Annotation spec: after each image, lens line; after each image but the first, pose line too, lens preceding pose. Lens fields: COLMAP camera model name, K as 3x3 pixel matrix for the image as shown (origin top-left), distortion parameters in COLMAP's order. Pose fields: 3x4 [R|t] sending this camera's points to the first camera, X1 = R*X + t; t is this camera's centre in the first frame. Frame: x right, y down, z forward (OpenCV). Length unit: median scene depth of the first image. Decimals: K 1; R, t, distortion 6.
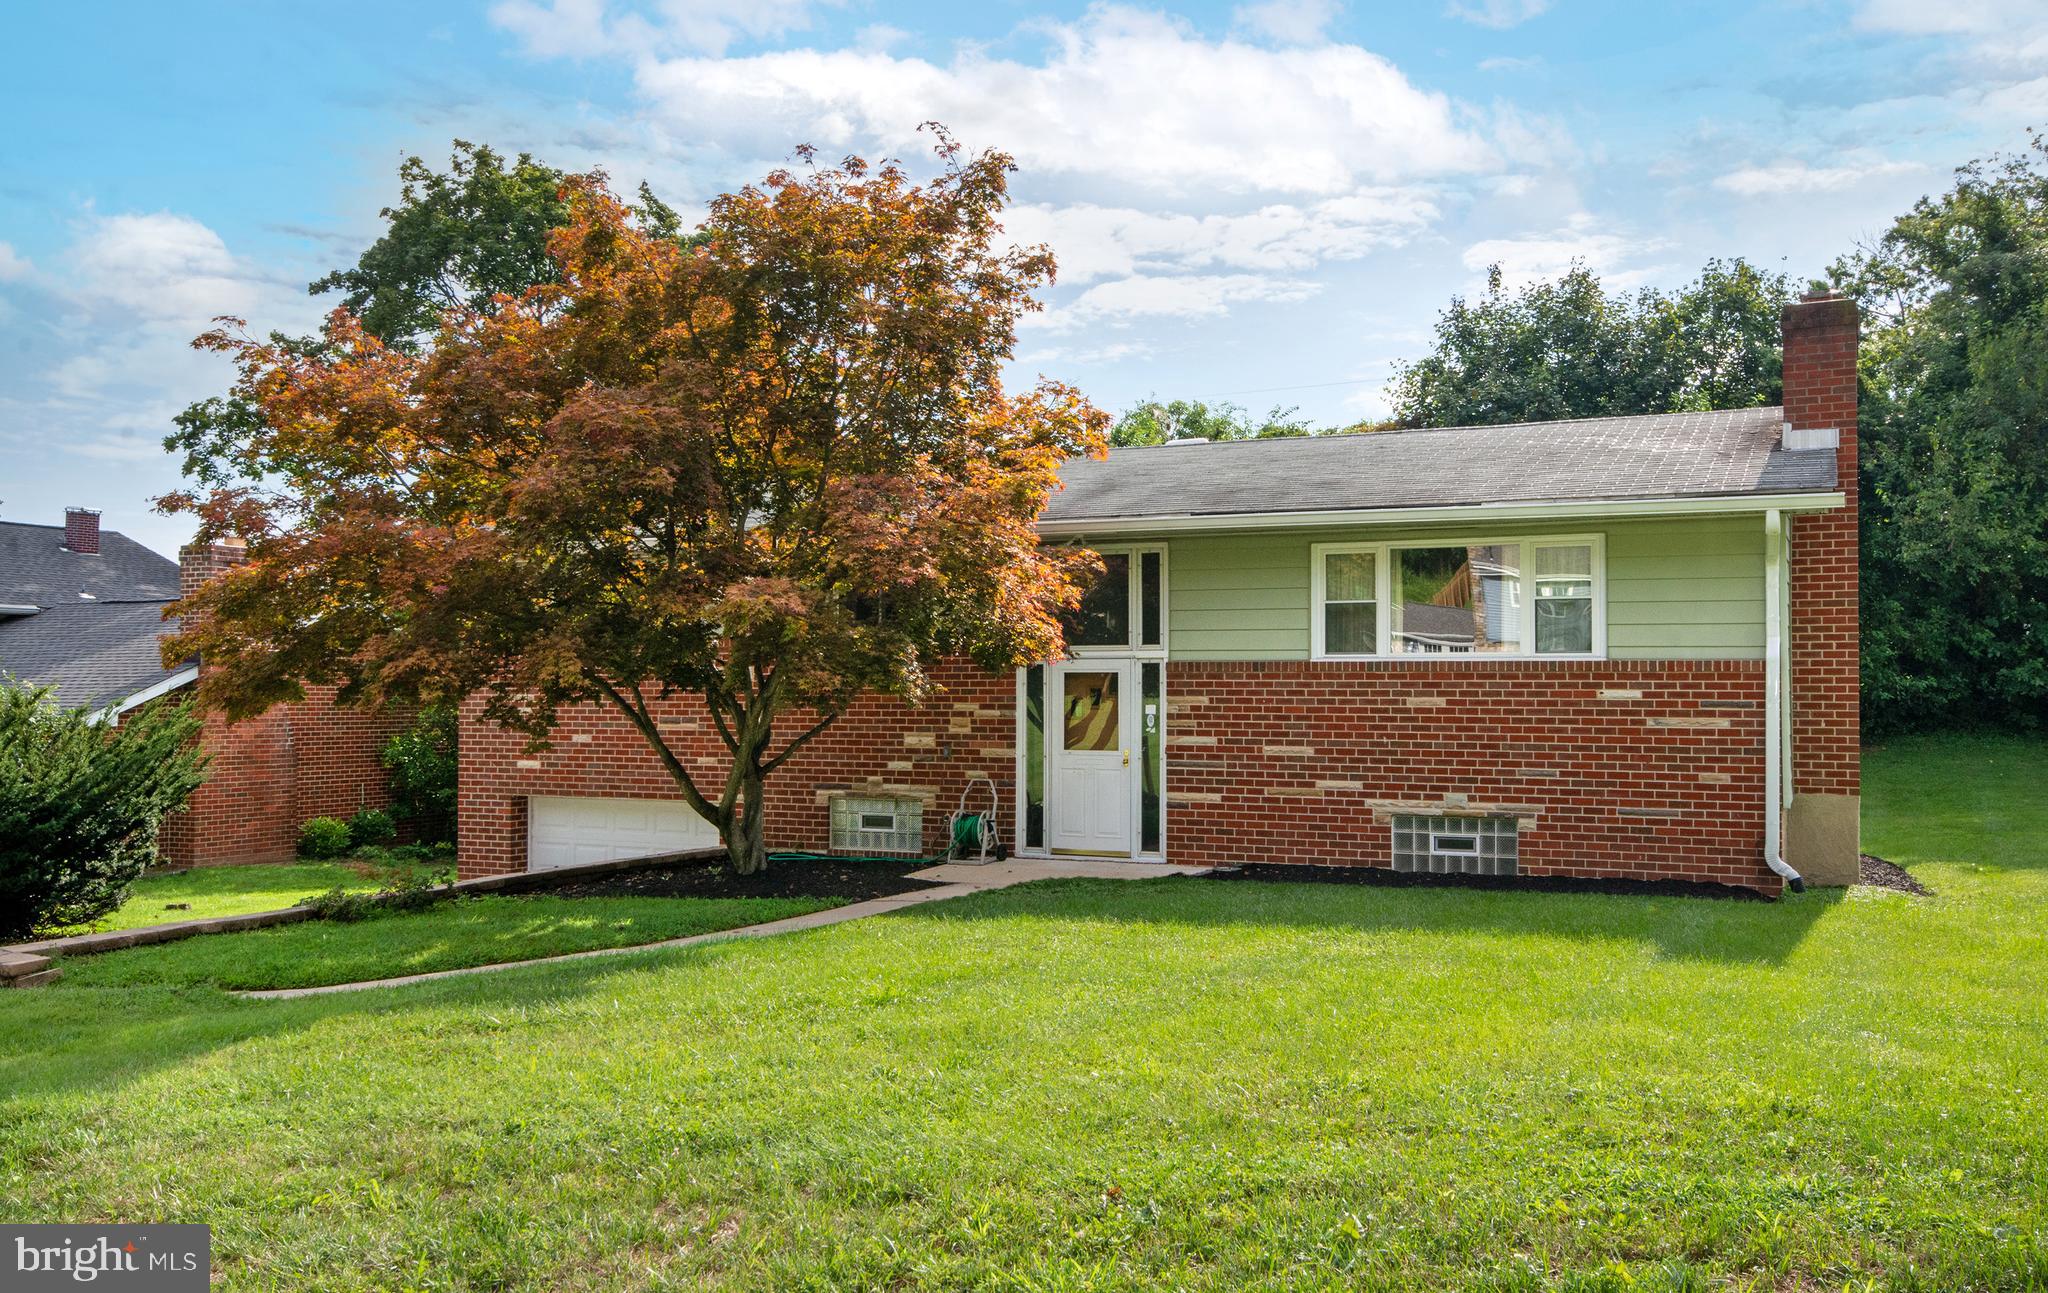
lens RADIAL K [[1710.3, 0, 1018.8], [0, 1710.3, 648.5], [0, 0, 1]] dist [0.003087, -0.007823]
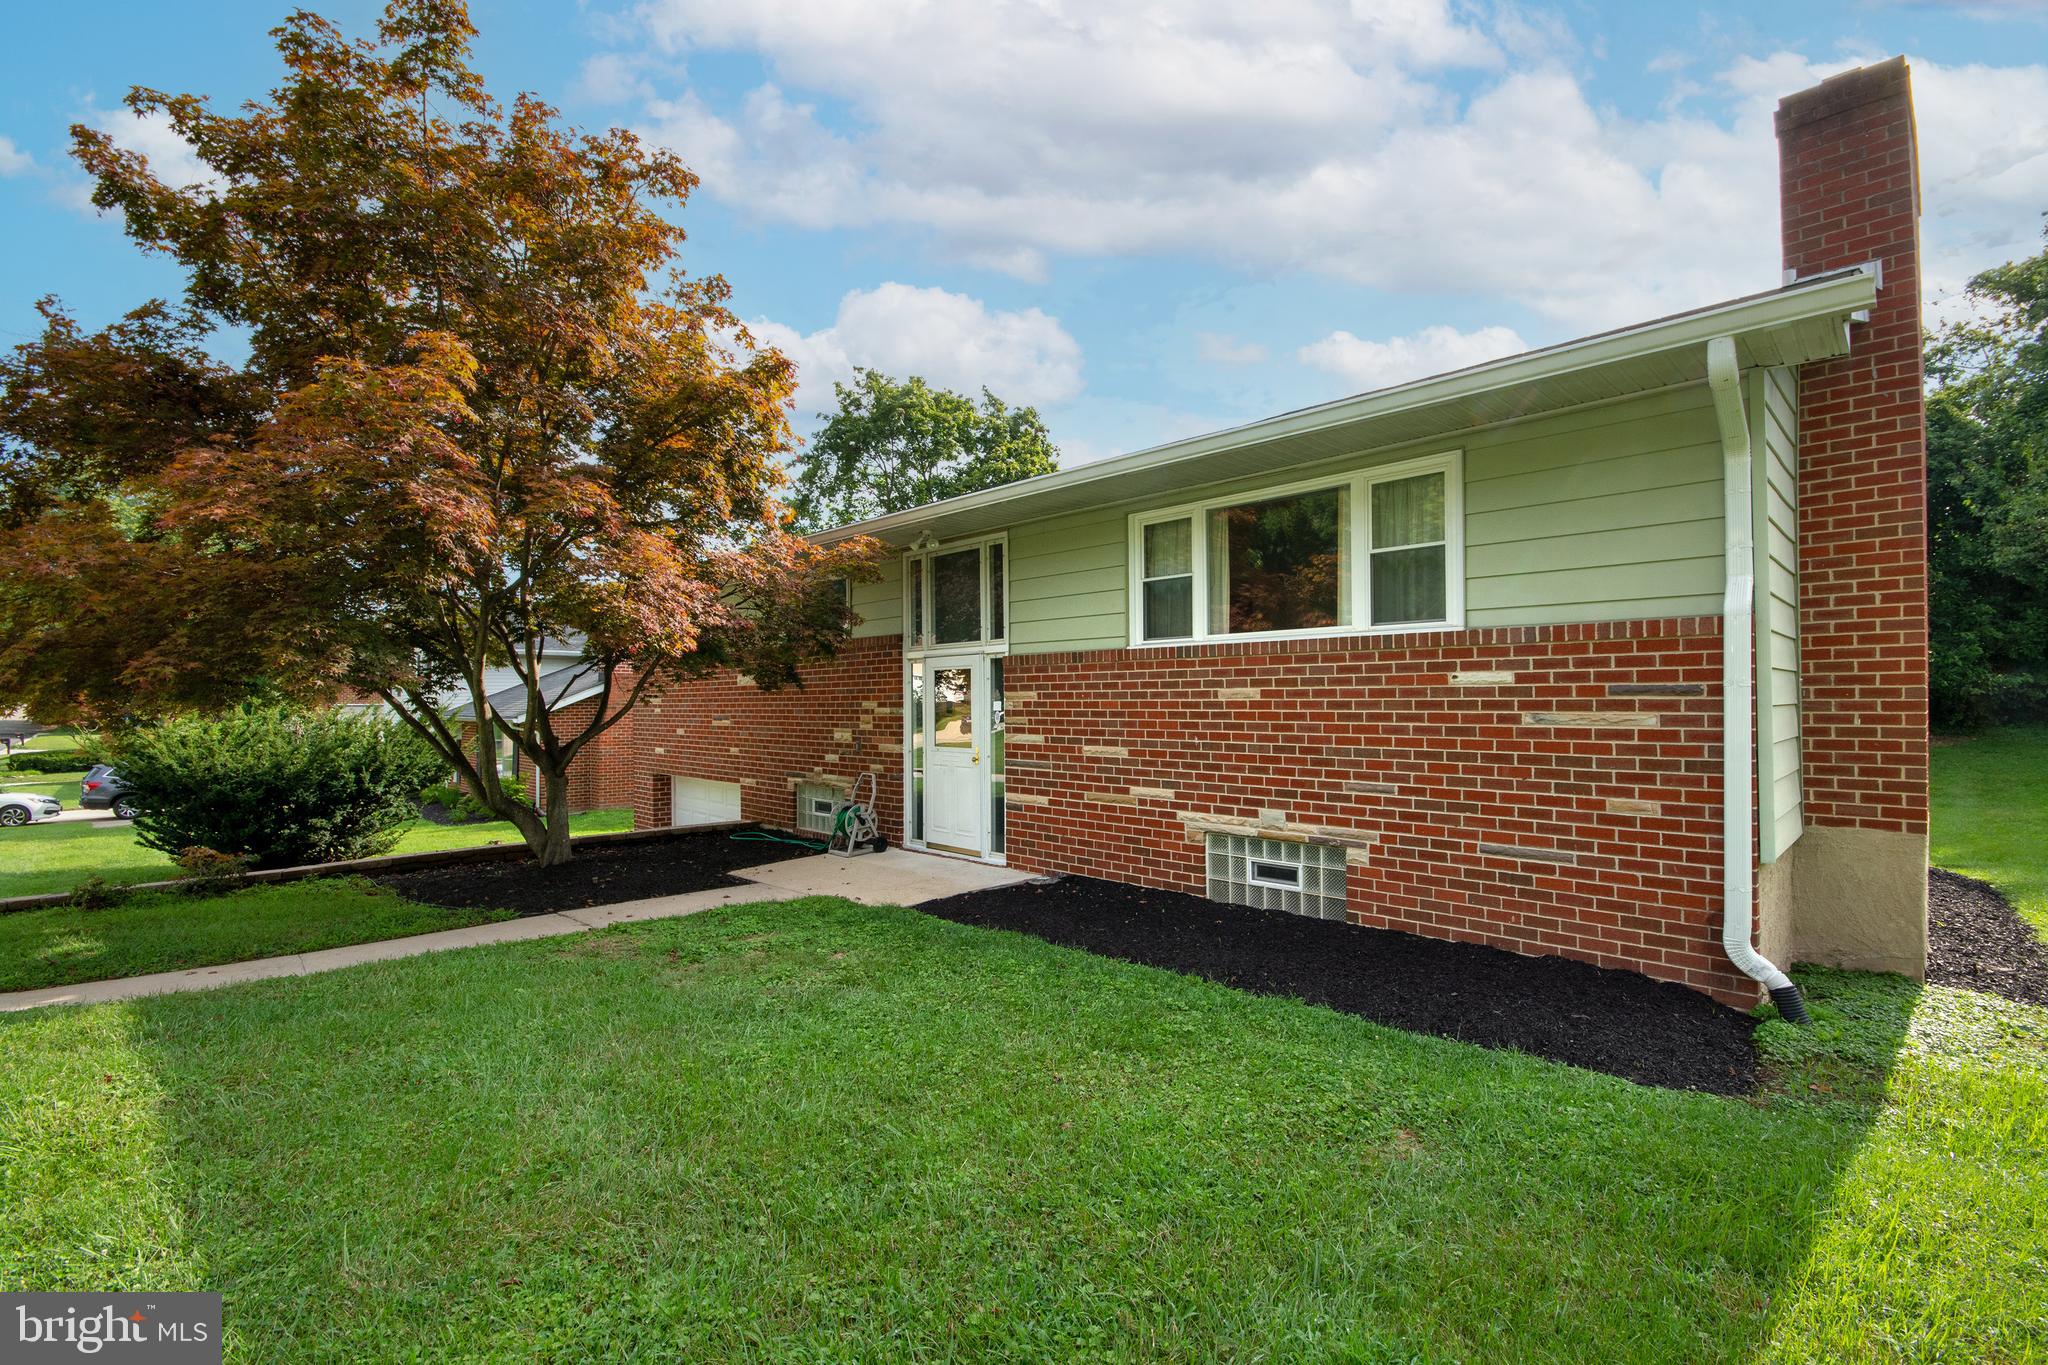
lens RADIAL K [[900.1, 0, 1022.2], [0, 900.1, 692.3], [0, 0, 1]] dist [-0.005503, -0.001282]
pose [[0.940083, -0.011972, -0.340736, 0.286670], [0.017384, 0.999767, 0.012835, 0.023429], [0.340502, -0.017989, 0.940072, 0.569786]]
